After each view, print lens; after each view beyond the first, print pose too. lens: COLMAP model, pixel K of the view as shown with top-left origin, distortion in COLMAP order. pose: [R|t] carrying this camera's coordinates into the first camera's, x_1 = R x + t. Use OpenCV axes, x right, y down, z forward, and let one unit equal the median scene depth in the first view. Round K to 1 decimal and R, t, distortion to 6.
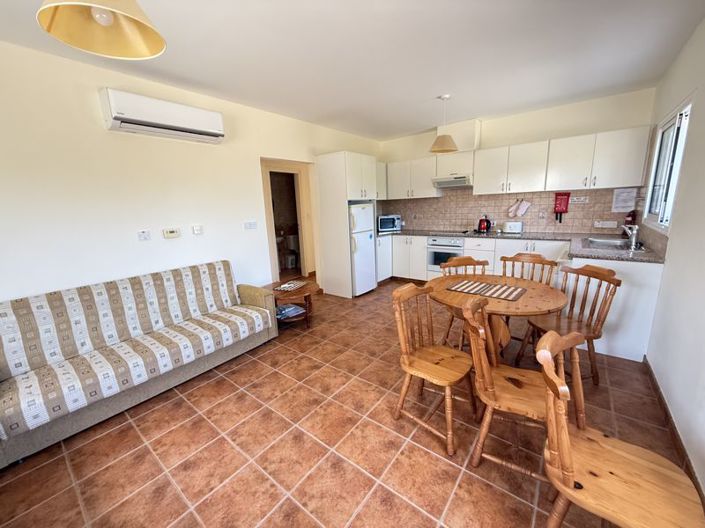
lens RADIAL K [[281.7, 0, 351.1], [0, 281.7, 262.9], [0, 0, 1]] dist [-0.001209, 0.000244]
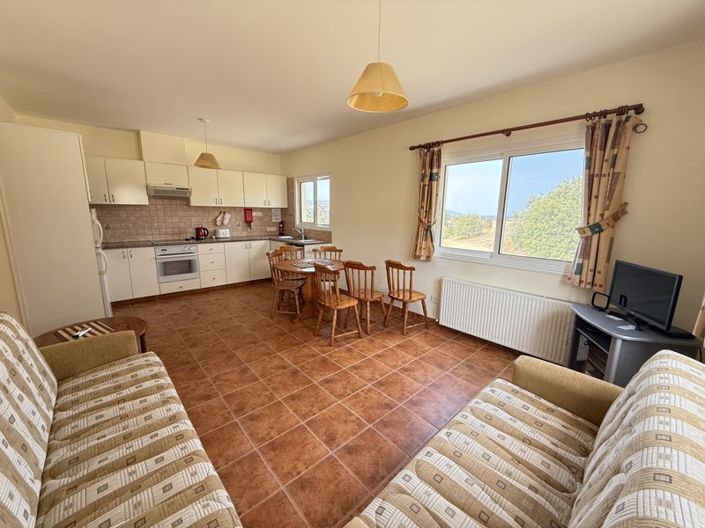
lens RADIAL K [[281.7, 0, 350.1], [0, 281.7, 262.4], [0, 0, 1]] dist [-0.001209, 0.000244]
pose [[0.171153, -0.130857, 0.976516, -0.587201], [0.175158, 0.979393, 0.100543, -0.025871], [-0.969549, 0.153837, 0.190547, 0.224767]]
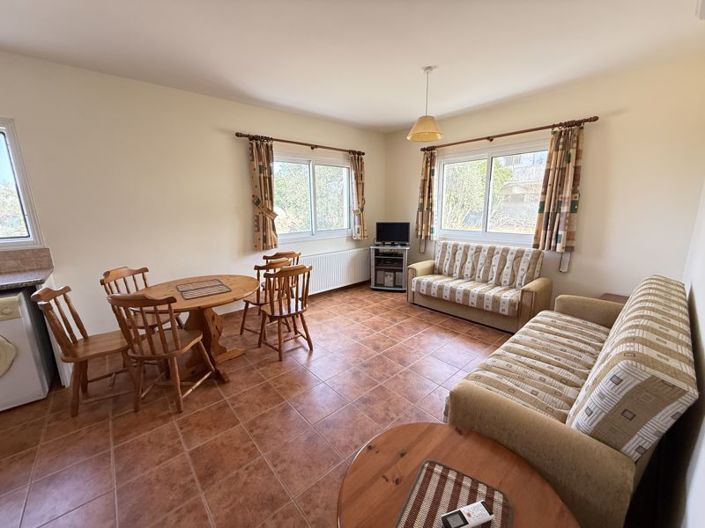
lens RADIAL K [[281.7, 0, 348.5], [0, 281.7, 266.6], [0, 0, 1]] dist [-0.001209, 0.000244]
pose [[-0.980137, 0.021343, 0.197169, -0.146447], [0.098411, 0.915495, 0.390107, -0.179131], [-0.172181, 0.401762, -0.899412, 0.933333]]
